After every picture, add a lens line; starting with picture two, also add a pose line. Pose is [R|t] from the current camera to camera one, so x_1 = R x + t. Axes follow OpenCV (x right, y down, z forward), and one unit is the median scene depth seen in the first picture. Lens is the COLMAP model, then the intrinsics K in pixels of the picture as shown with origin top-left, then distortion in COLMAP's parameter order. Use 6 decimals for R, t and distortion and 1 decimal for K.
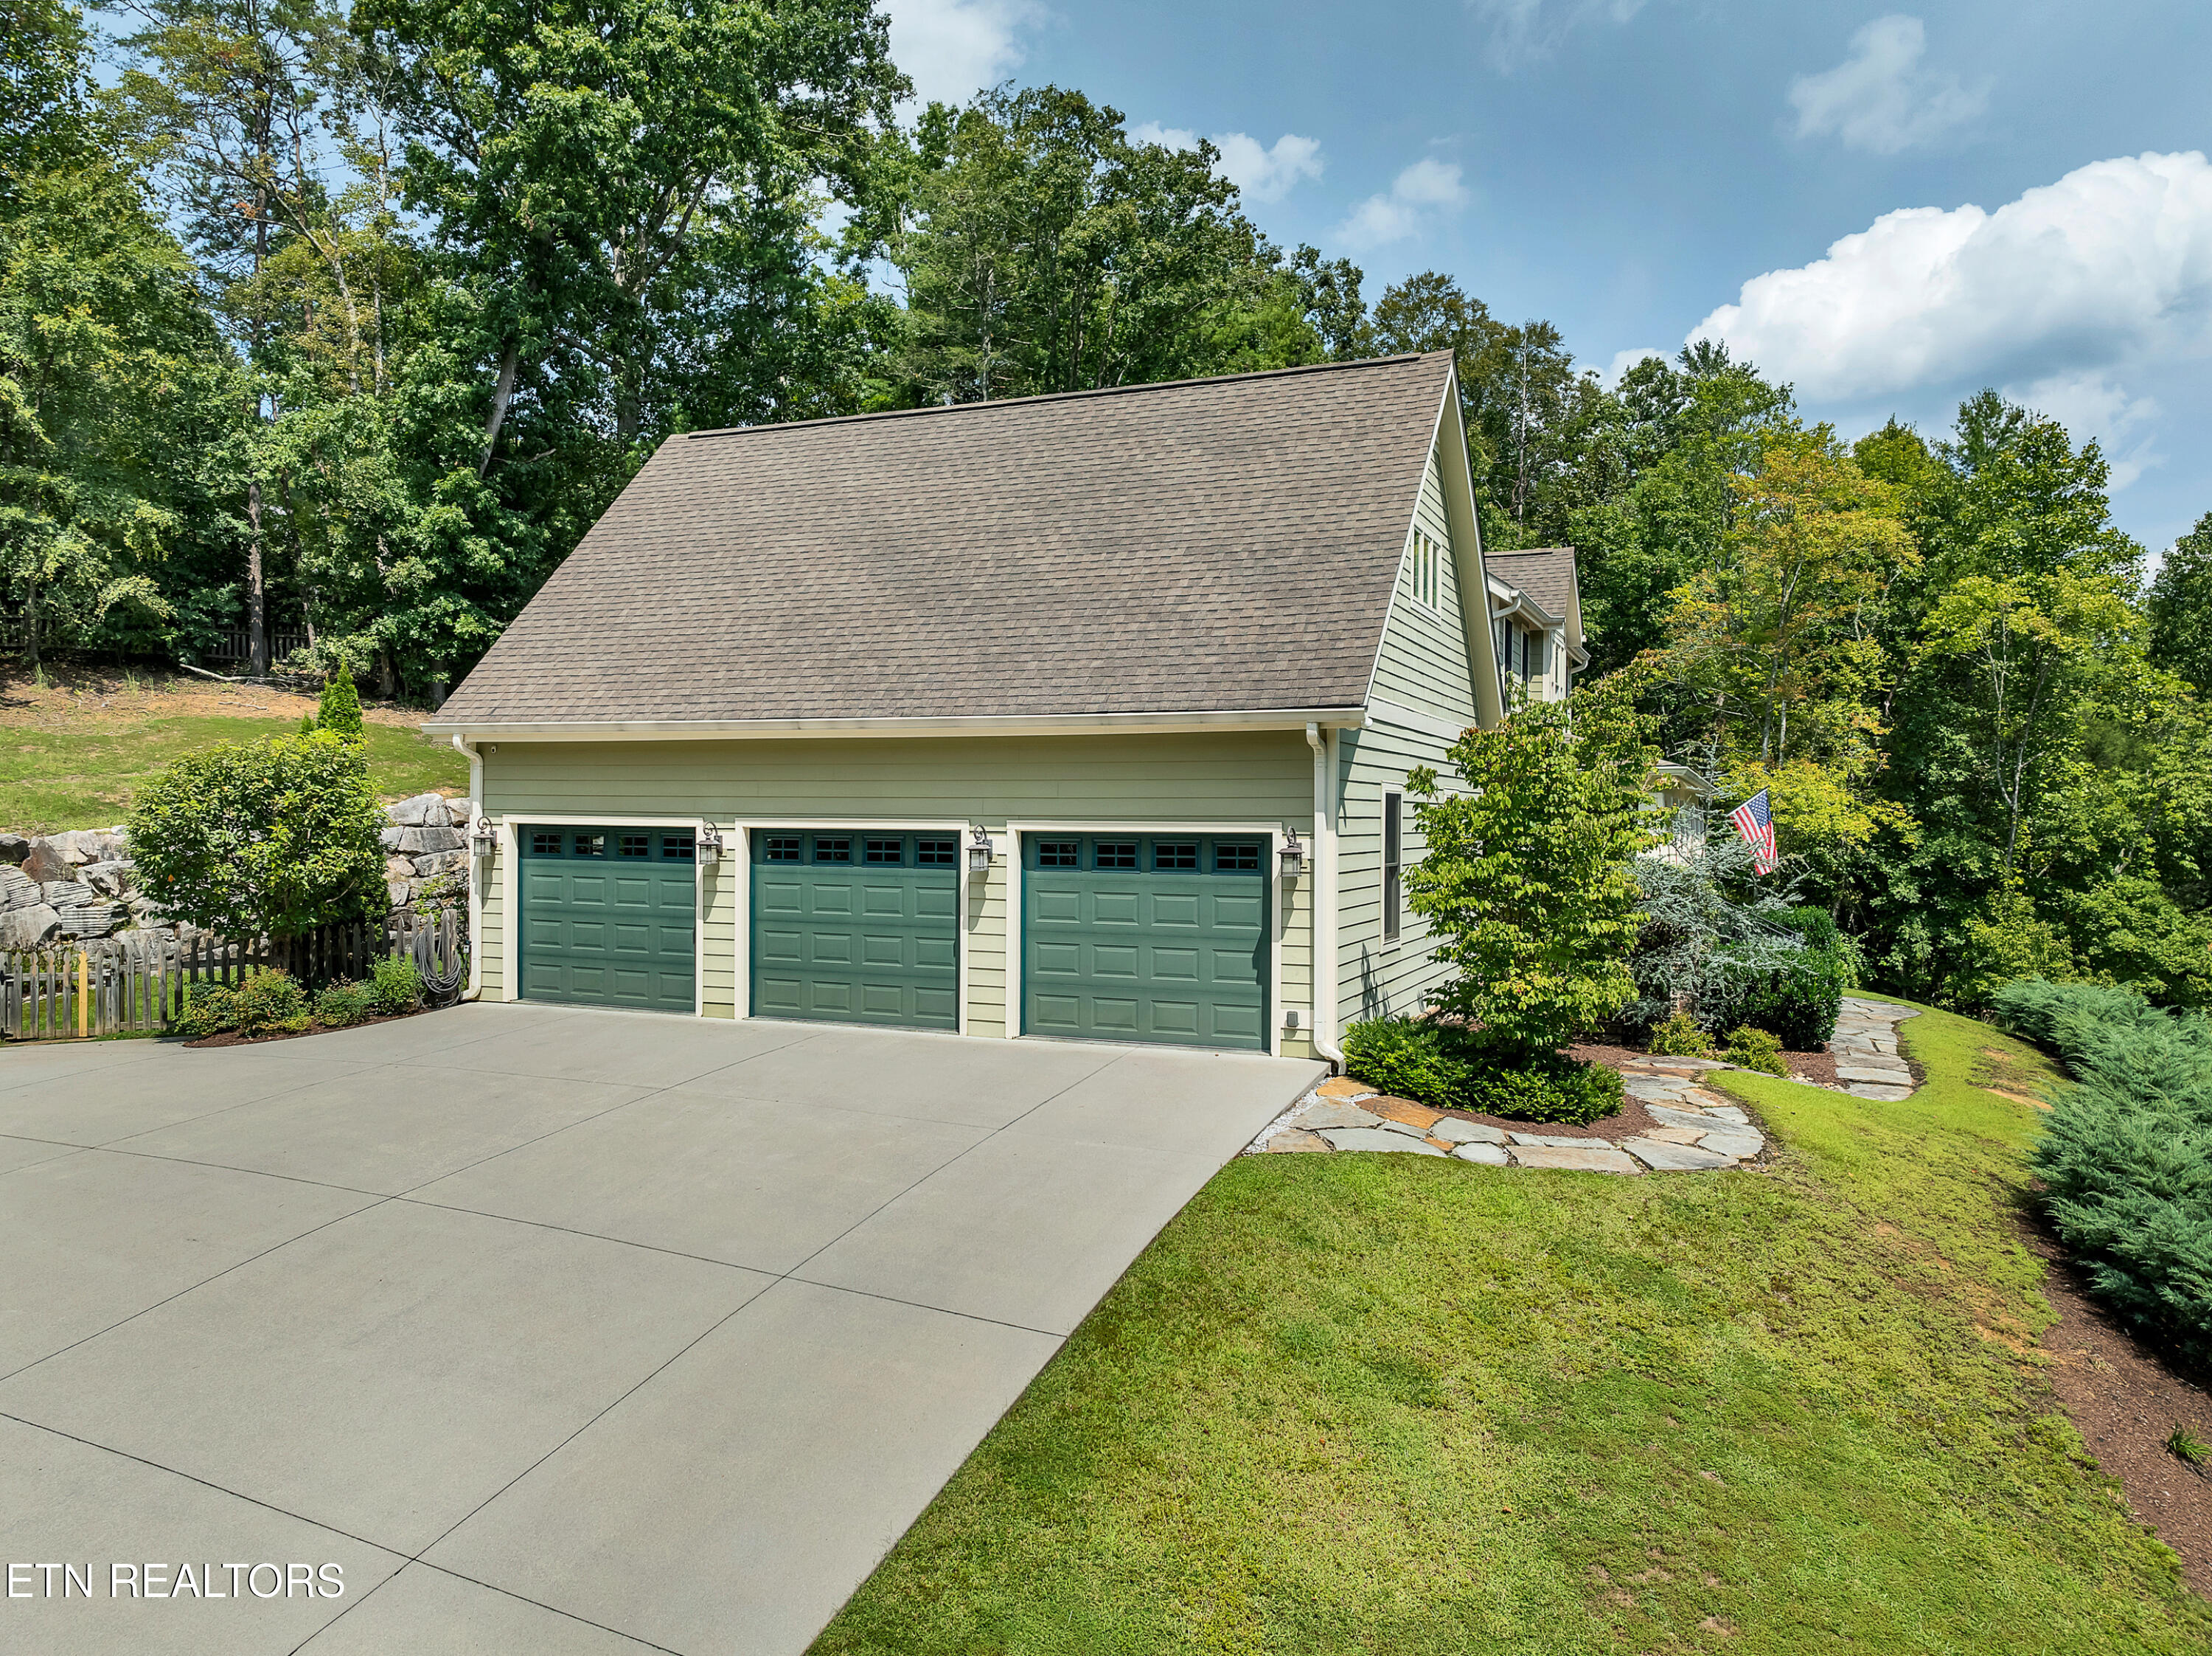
lens RADIAL K [[1570.9, 0, 1106.0], [0, 1570.9, 828.0], [0, 0, 1]] dist [-0.040870, 0.007318]
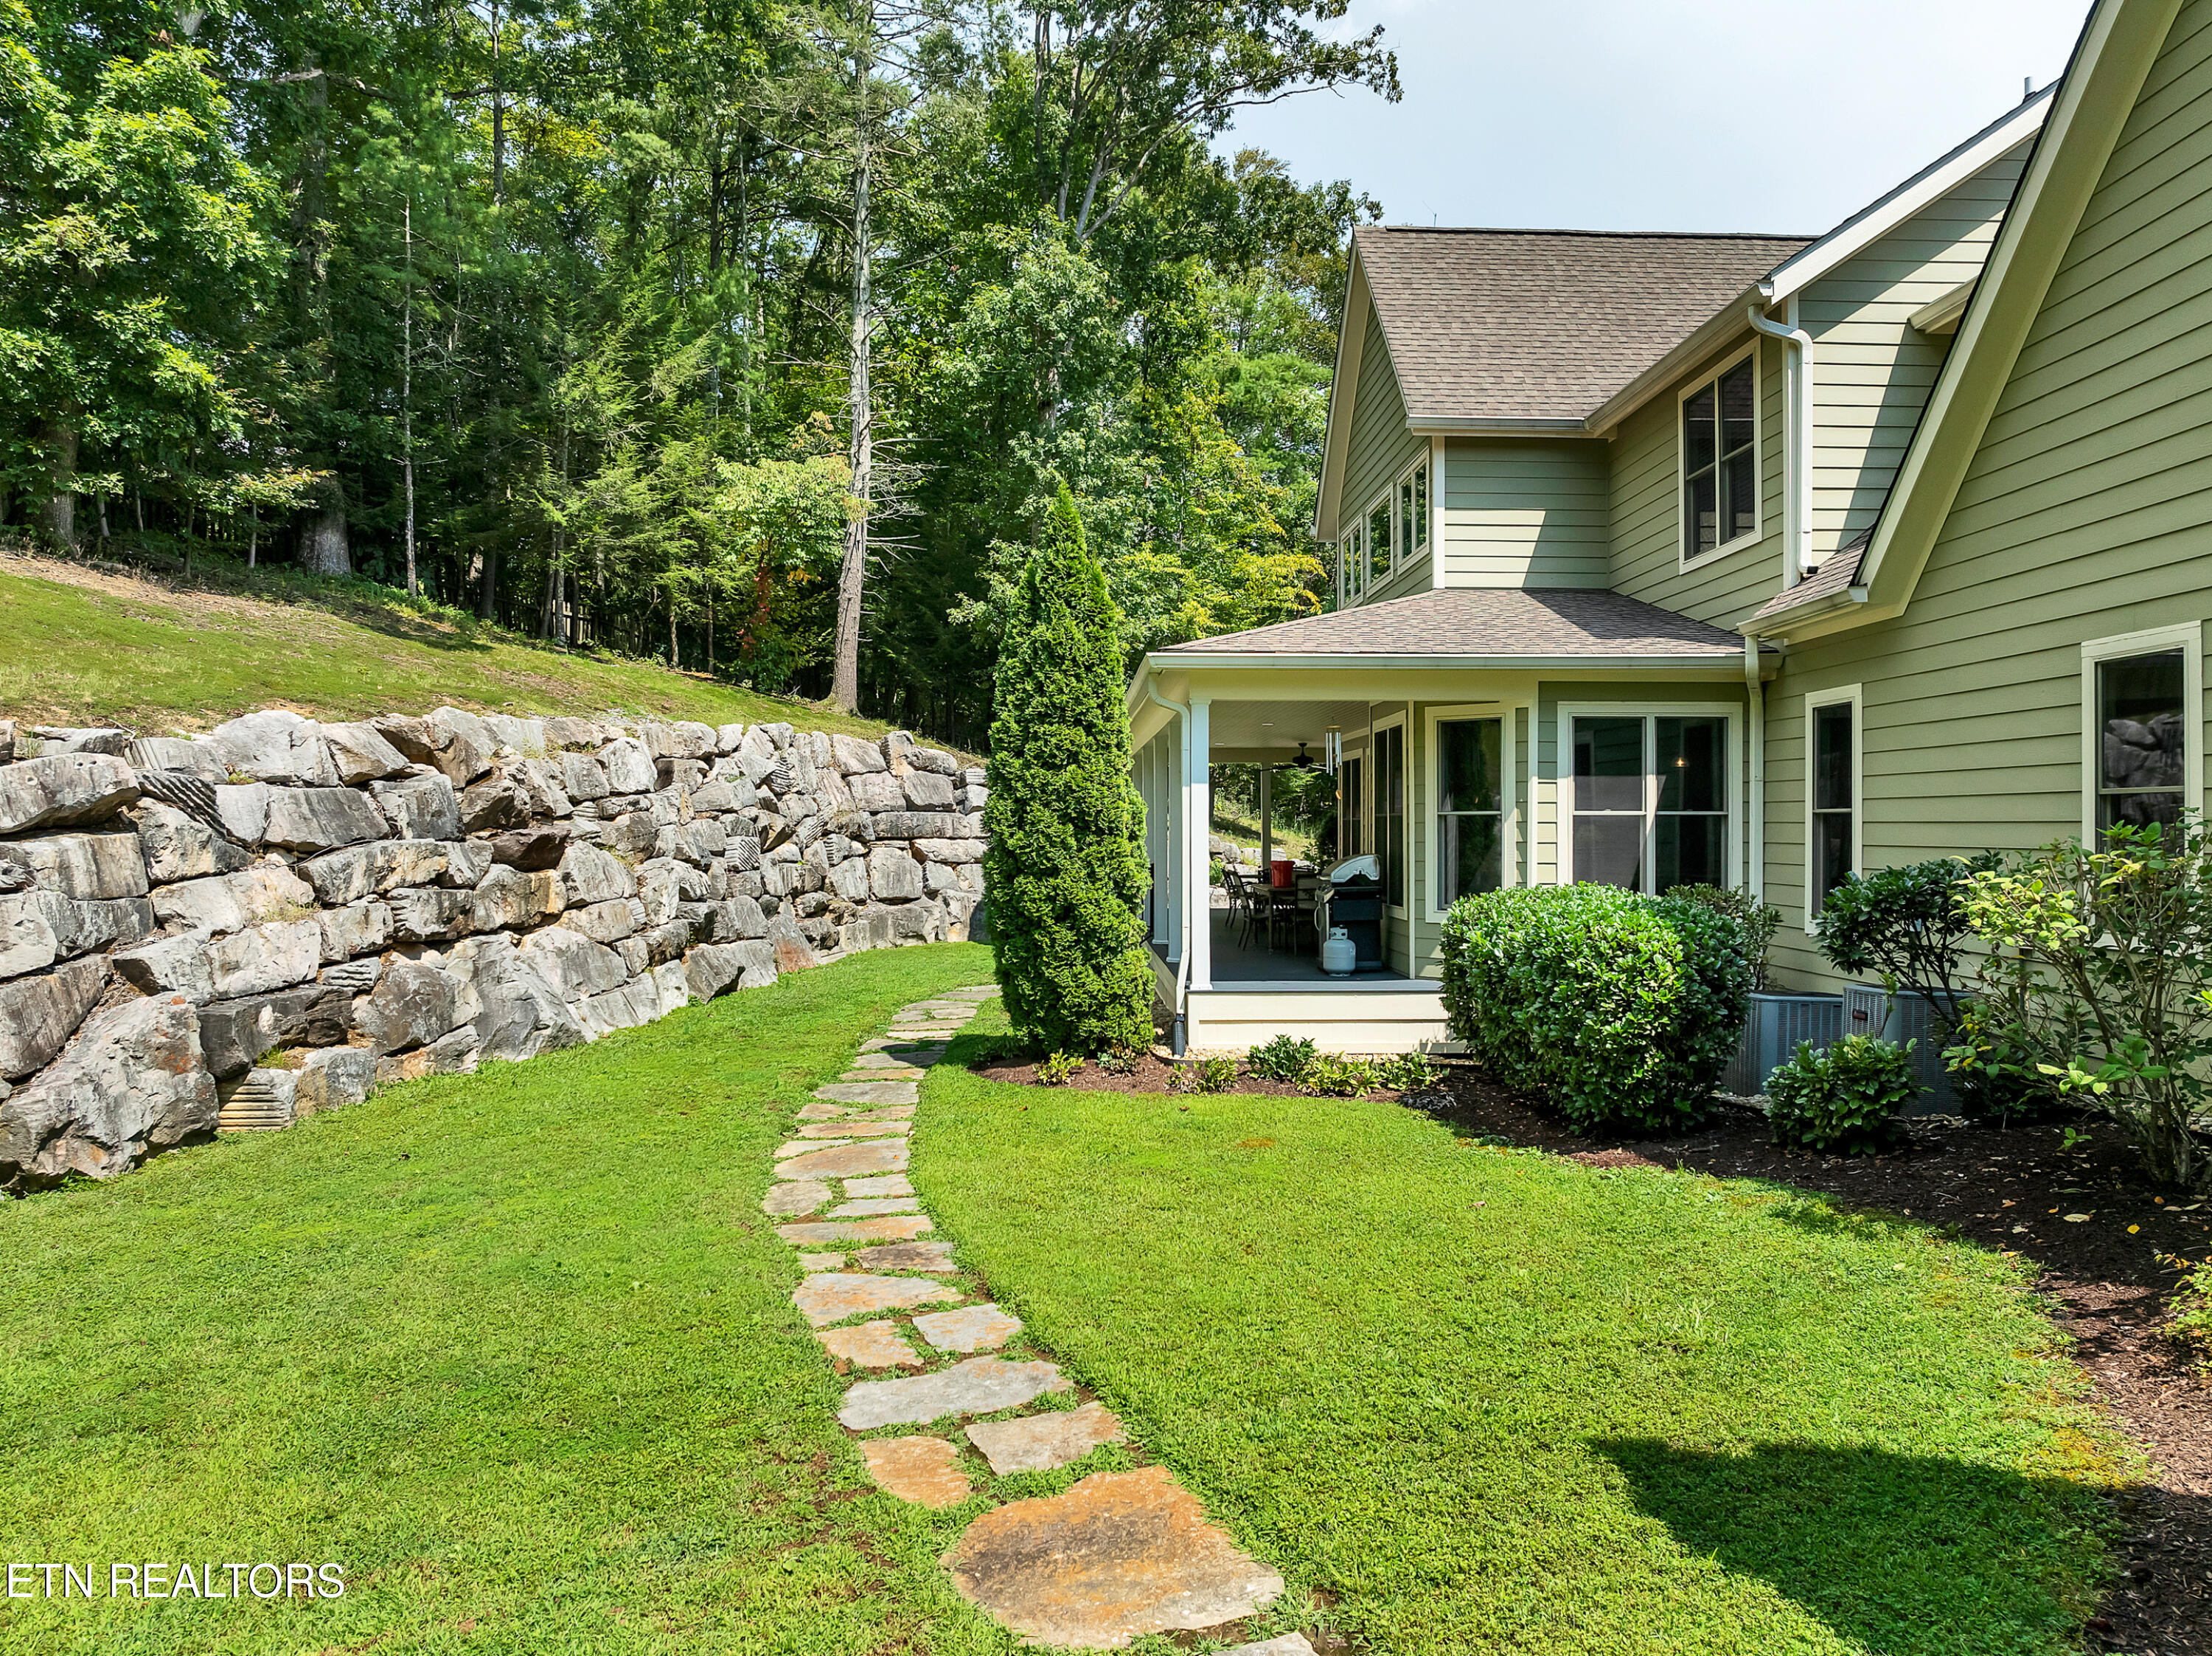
lens RADIAL K [[1570.9, 0, 1106.0], [0, 1570.9, 828.0], [0, 0, 1]] dist [-0.040870, 0.007318]
pose [[0.905117, -0.009271, 0.425062, -0.425269], [0.008727, 0.999957, 0.003227, 0.011261], [-0.425074, 0.000788, 0.905158, 0.544049]]
